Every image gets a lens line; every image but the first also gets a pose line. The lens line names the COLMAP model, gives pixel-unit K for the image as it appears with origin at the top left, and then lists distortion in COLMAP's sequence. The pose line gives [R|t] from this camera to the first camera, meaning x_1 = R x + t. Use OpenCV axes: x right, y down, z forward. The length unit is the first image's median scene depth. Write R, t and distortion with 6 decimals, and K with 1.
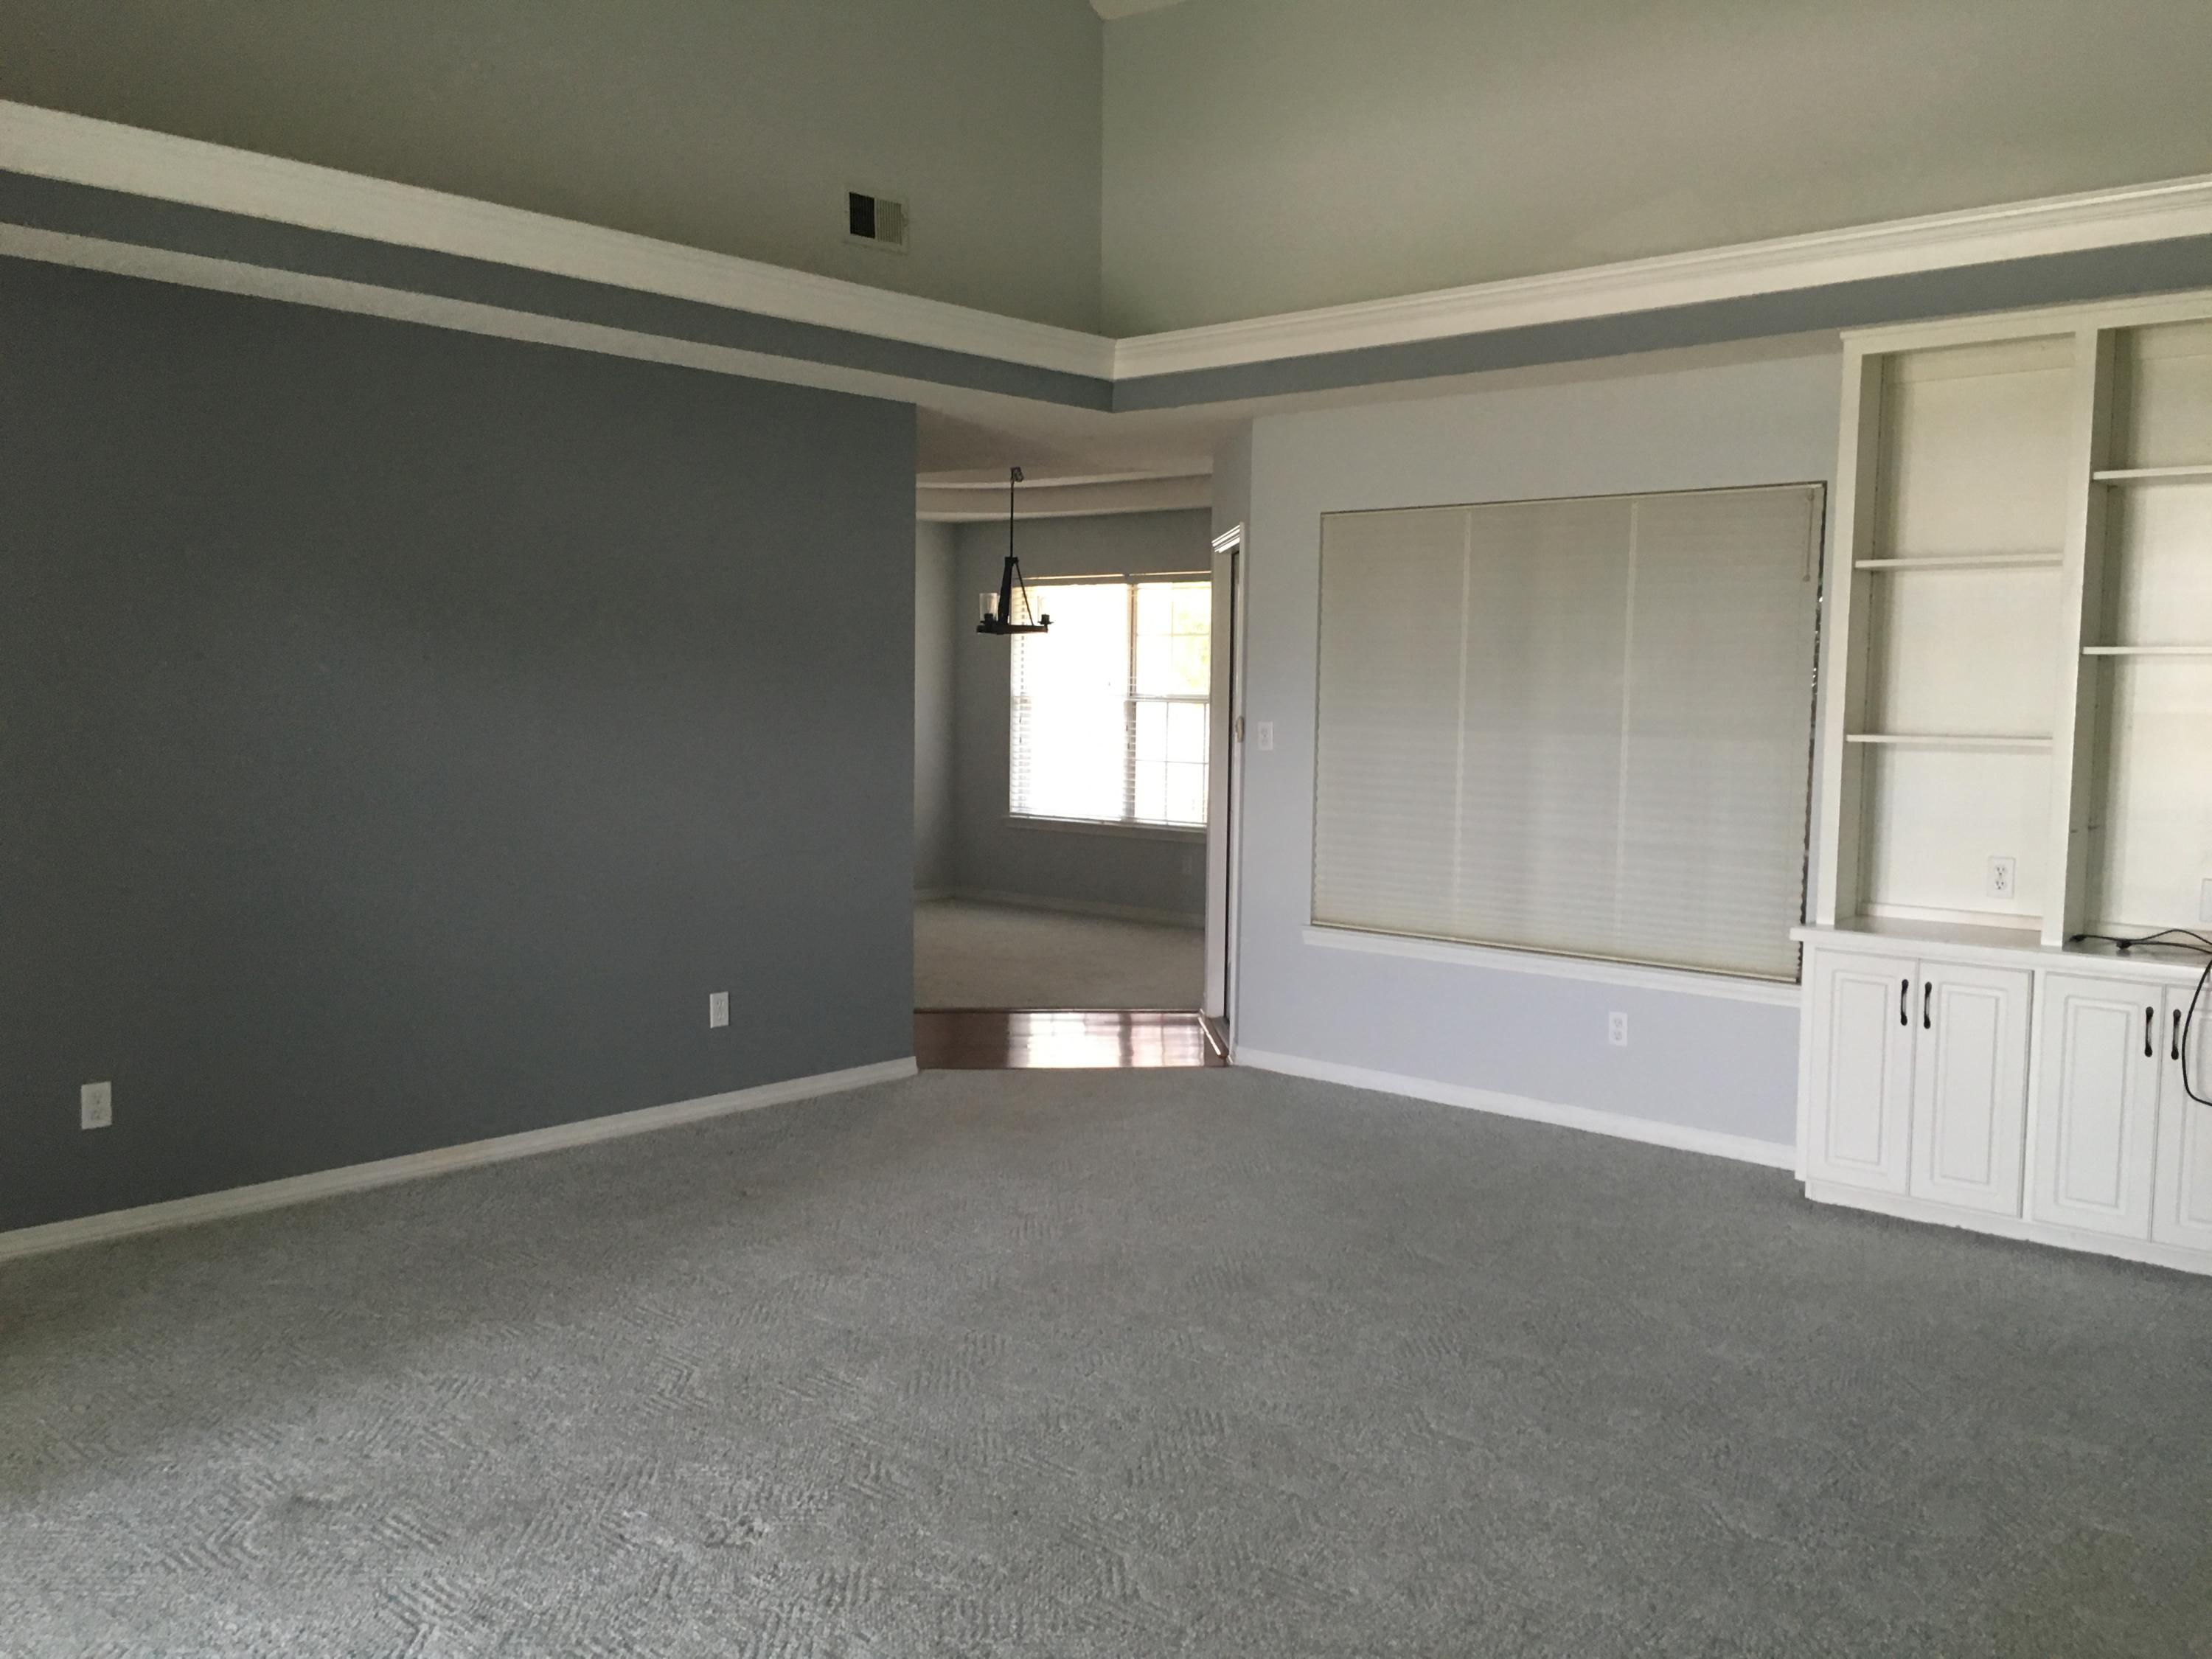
lens RADIAL K [[1899.2, 0, 1122.0], [0, 1899.2, 845.0], [0, 0, 1]] dist [0.073026, -0.057737]
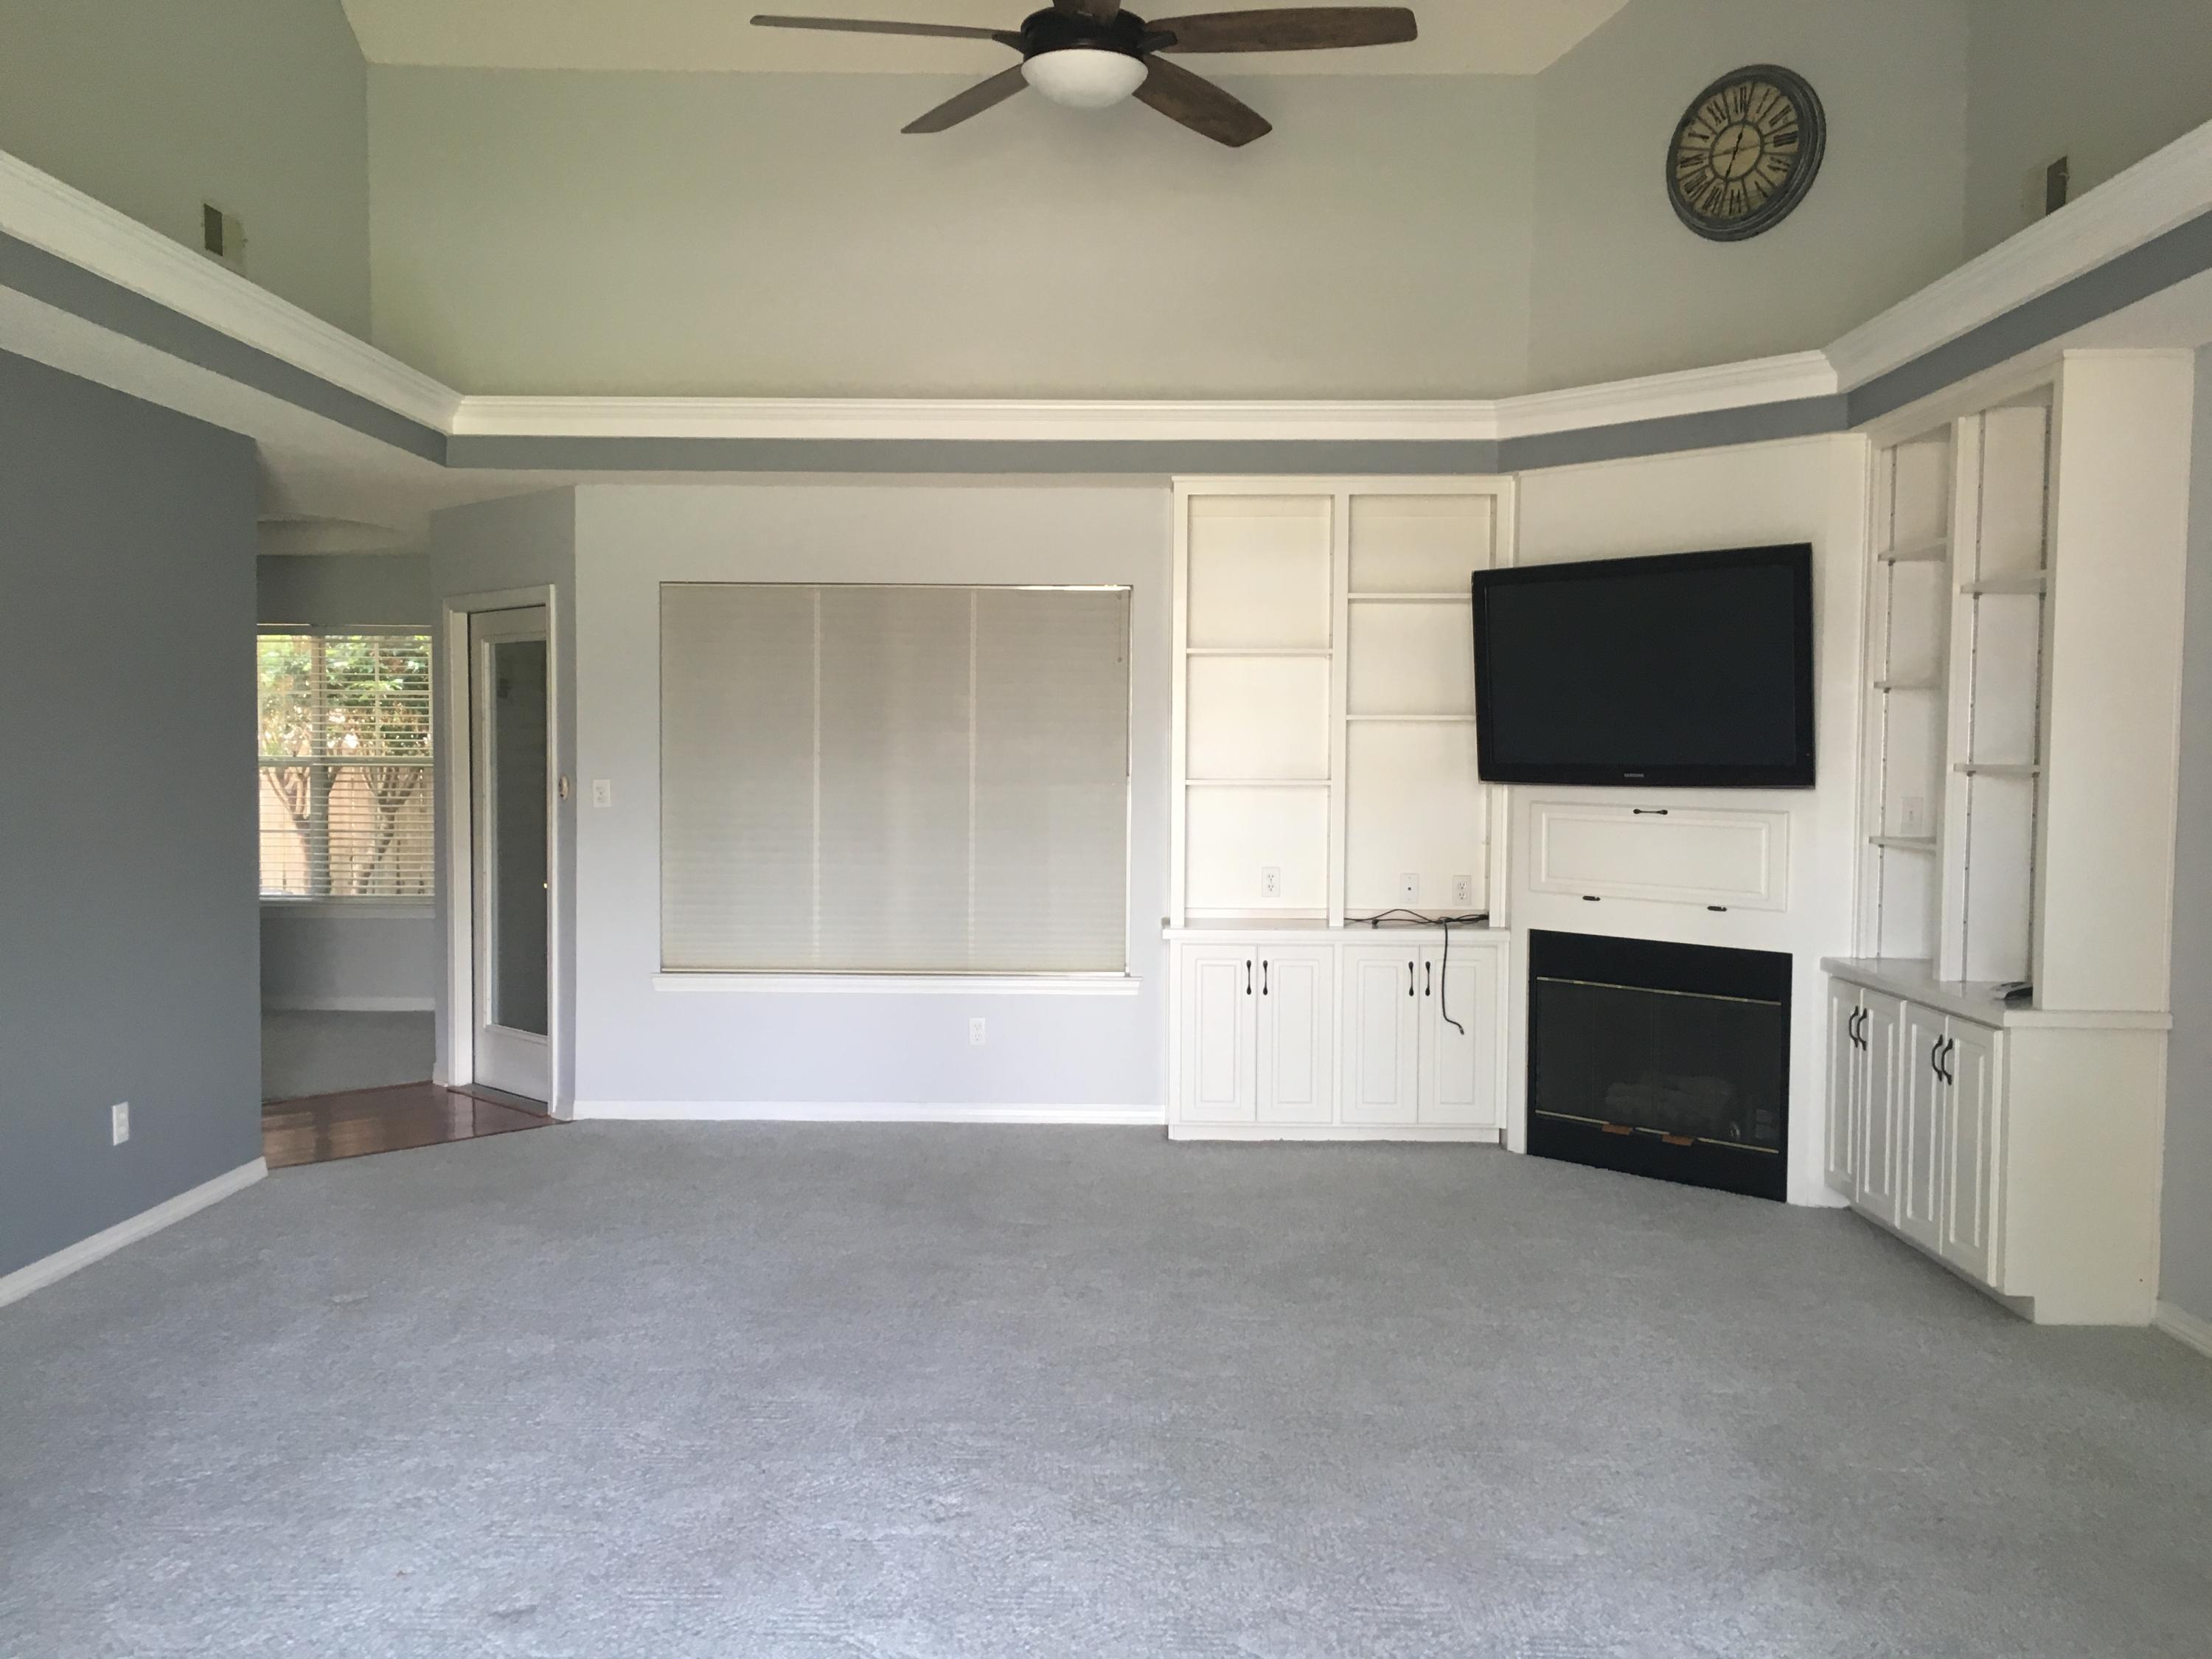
lens RADIAL K [[1899.2, 0, 1117.0], [0, 1899.2, 833.7], [0, 0, 1]] dist [0.073026, -0.057737]
pose [[0.751587, -0.035064, 0.658701, -0.520346], [0.061782, 0.997939, -0.017372, -0.000791], [-0.656734, 0.053752, 0.752204, 0.055593]]
